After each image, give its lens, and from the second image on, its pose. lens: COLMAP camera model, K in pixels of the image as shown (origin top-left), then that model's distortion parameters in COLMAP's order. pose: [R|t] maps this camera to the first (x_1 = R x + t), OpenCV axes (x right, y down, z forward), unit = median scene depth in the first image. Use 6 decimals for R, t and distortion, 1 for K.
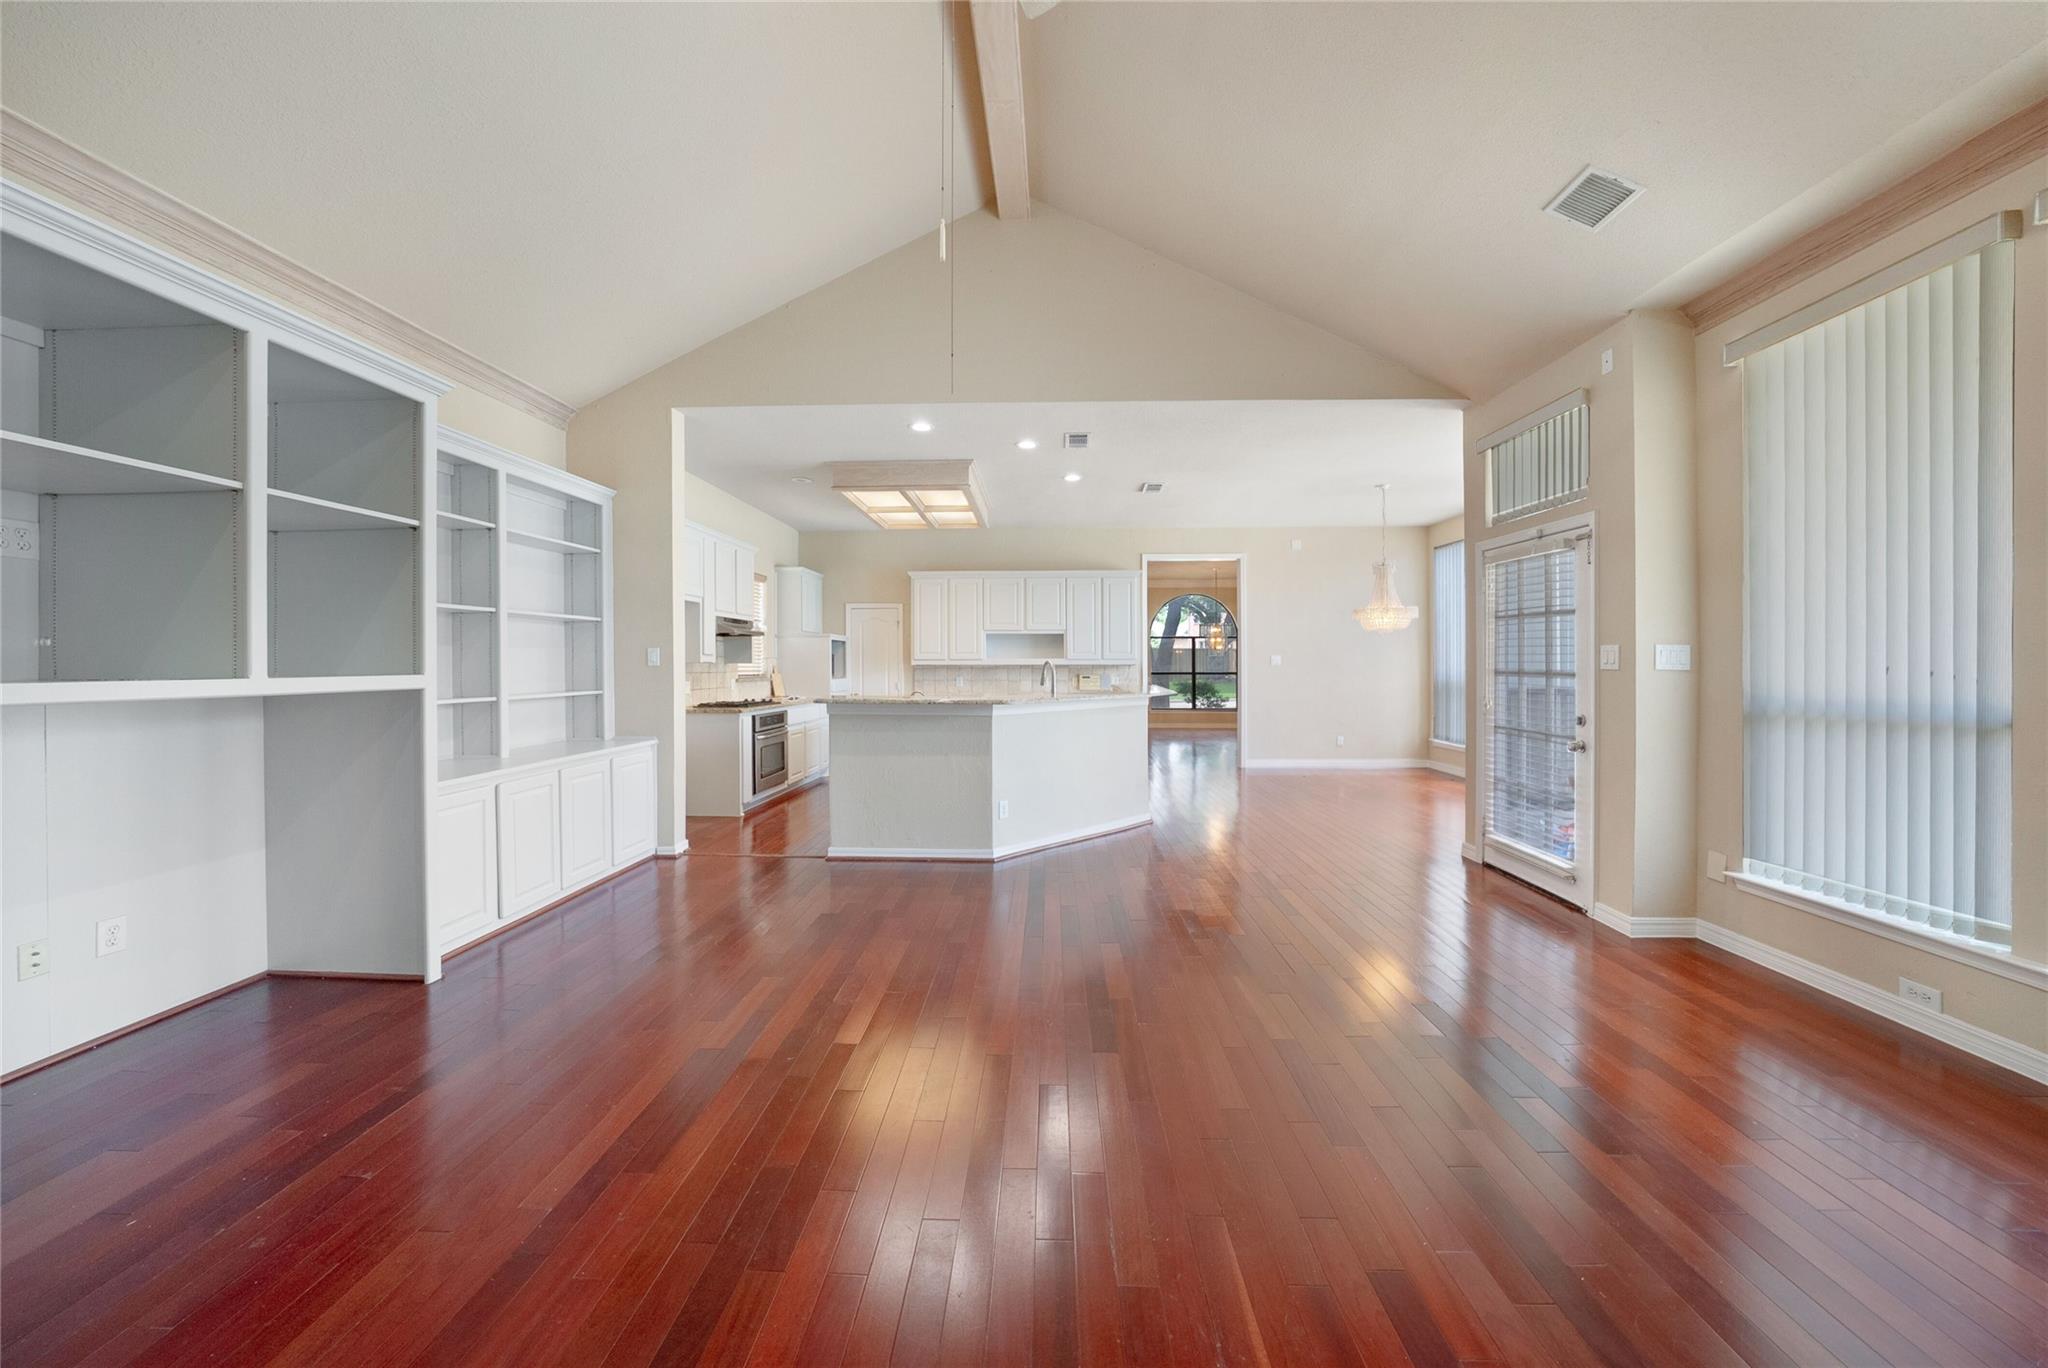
lens RADIAL K [[721.4, 0, 1024.7], [0, 721.4, 660.2], [0, 0, 1]] dist [-0.011163, 0.000074]
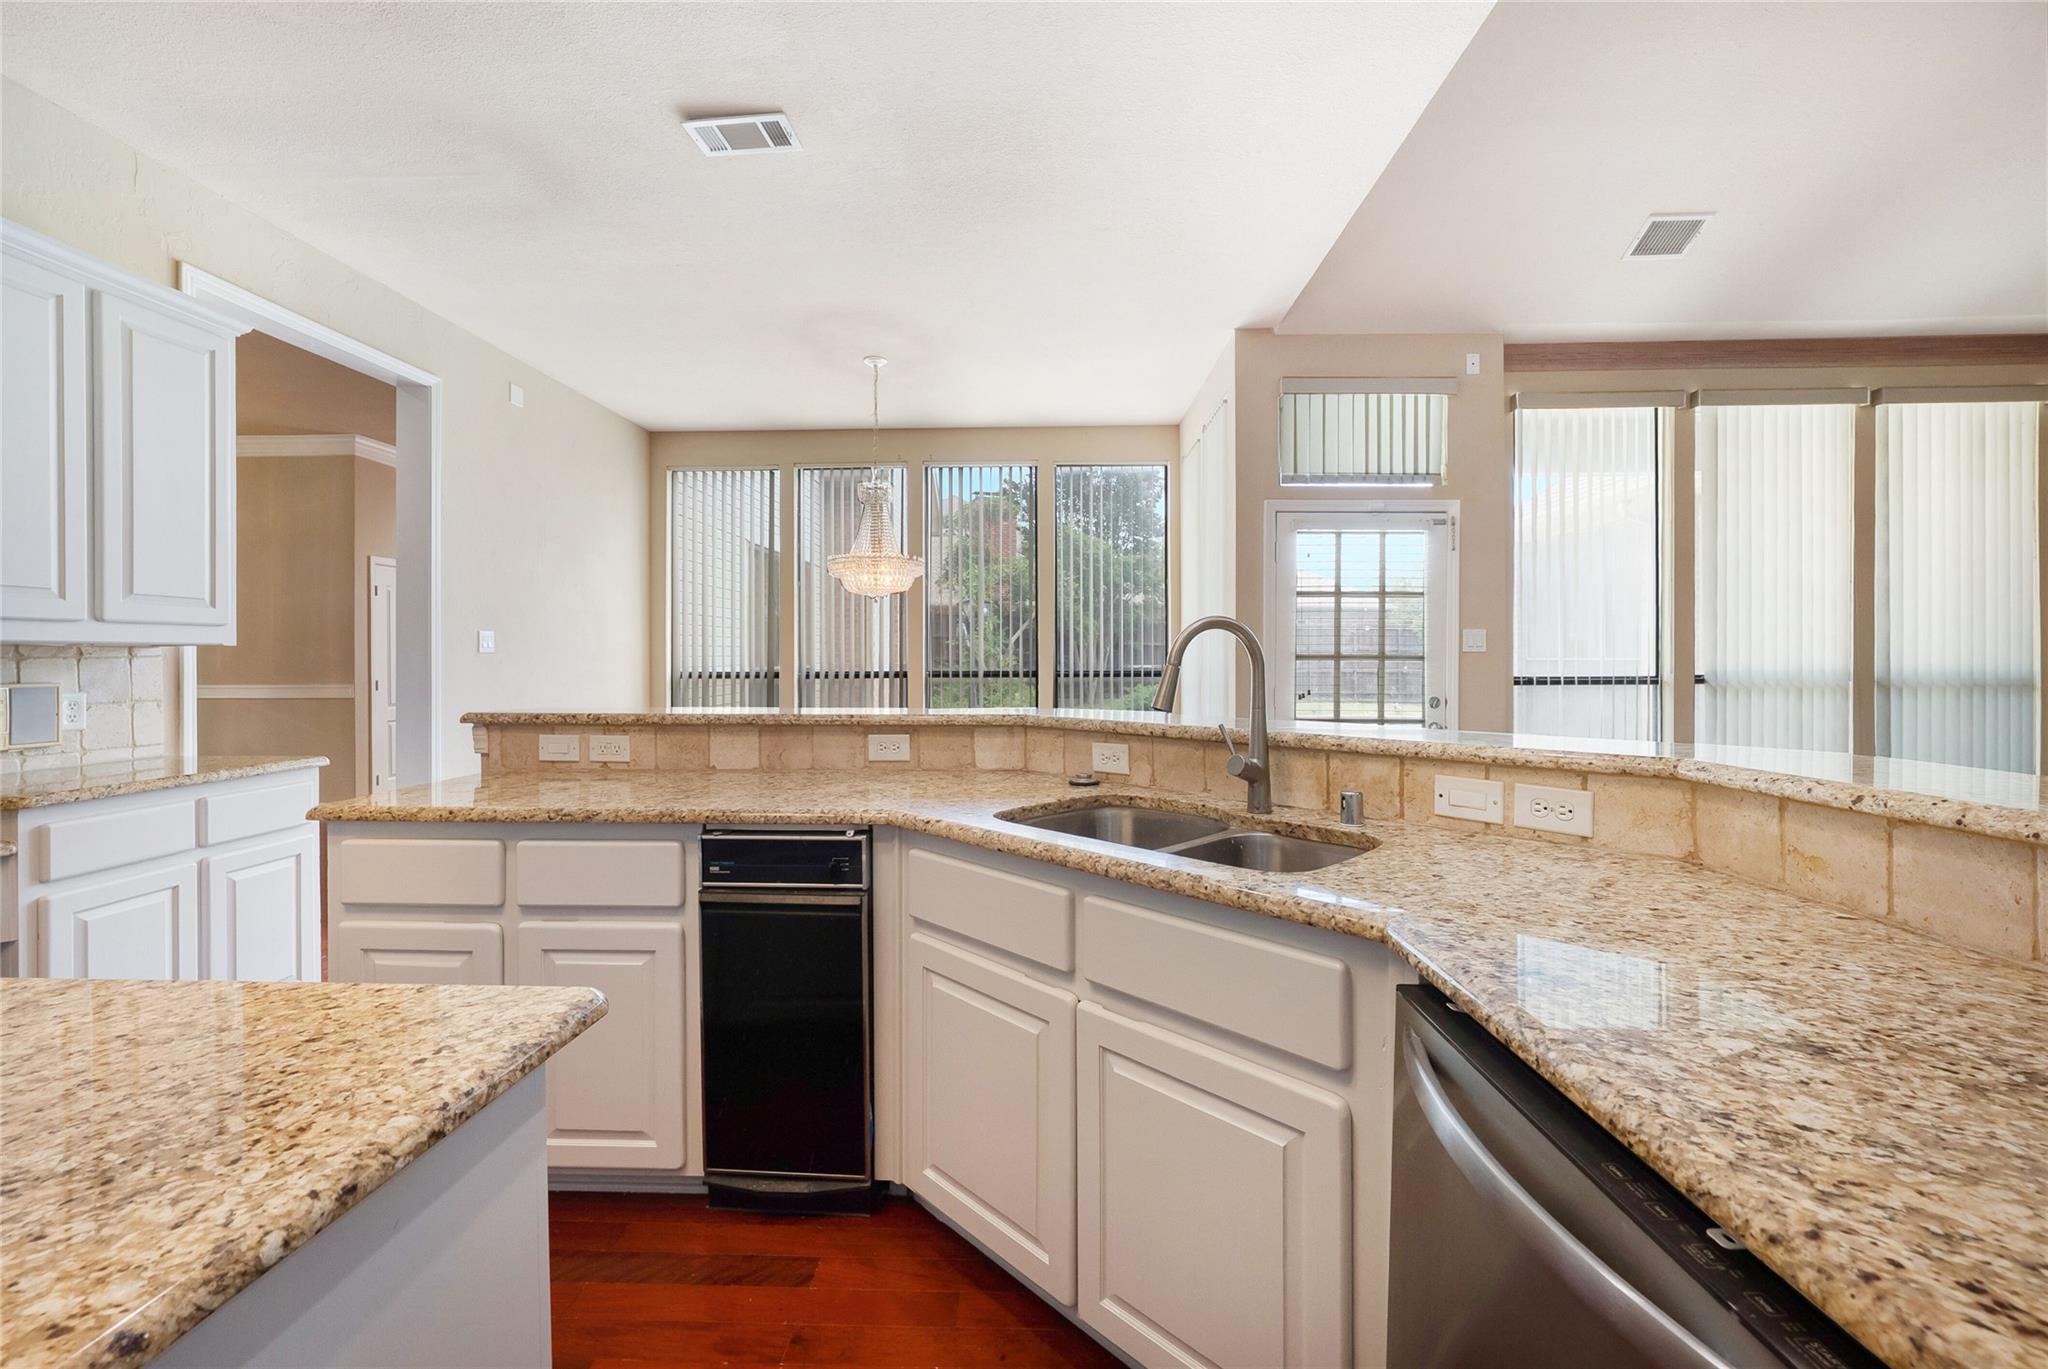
lens RADIAL K [[856.2, 0, 1025.2], [0, 856.2, 648.9], [0, 0, 1]] dist [0.001577, 0.000653]
pose [[0.010397, -0.001376, 0.999945, -0.383585], [-0.005155, 0.999986, 0.001430, 0.008497], [-0.999933, -0.005169, 0.010390, 1.350209]]
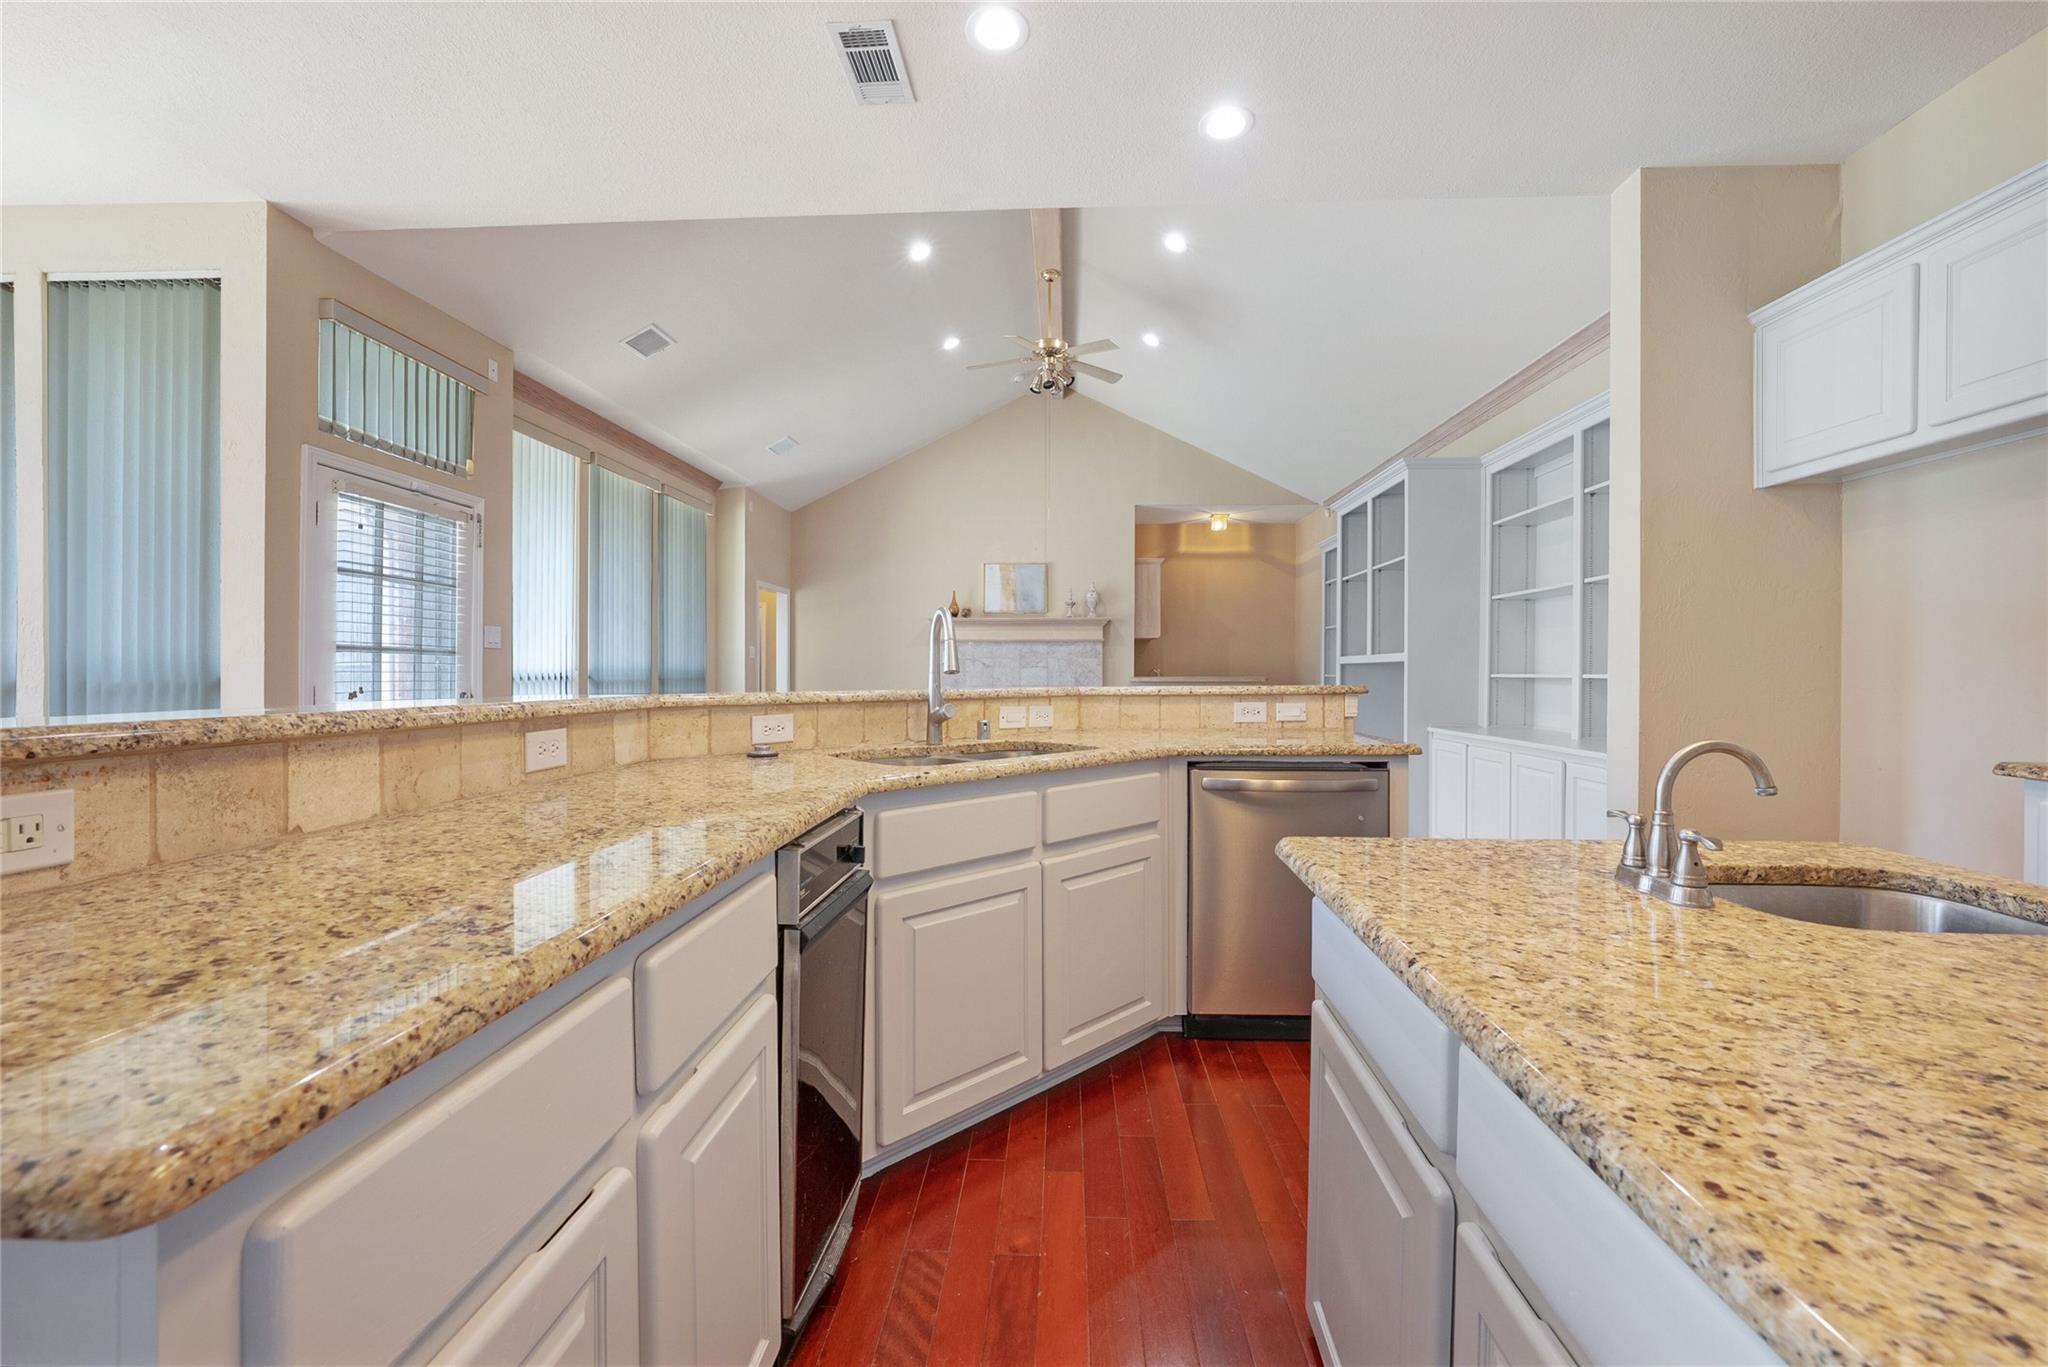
lens RADIAL K [[796.5, 0, 1031.9], [0, 796.5, 669.2], [0, 0, 1]] dist [-0.001211, -0.000071]
pose [[-0.999816, -0.013254, 0.013892, -0.037910], [-0.013405, 0.999851, -0.010838, 0.040112], [-0.013747, -0.011022, -0.999845, 1.811602]]
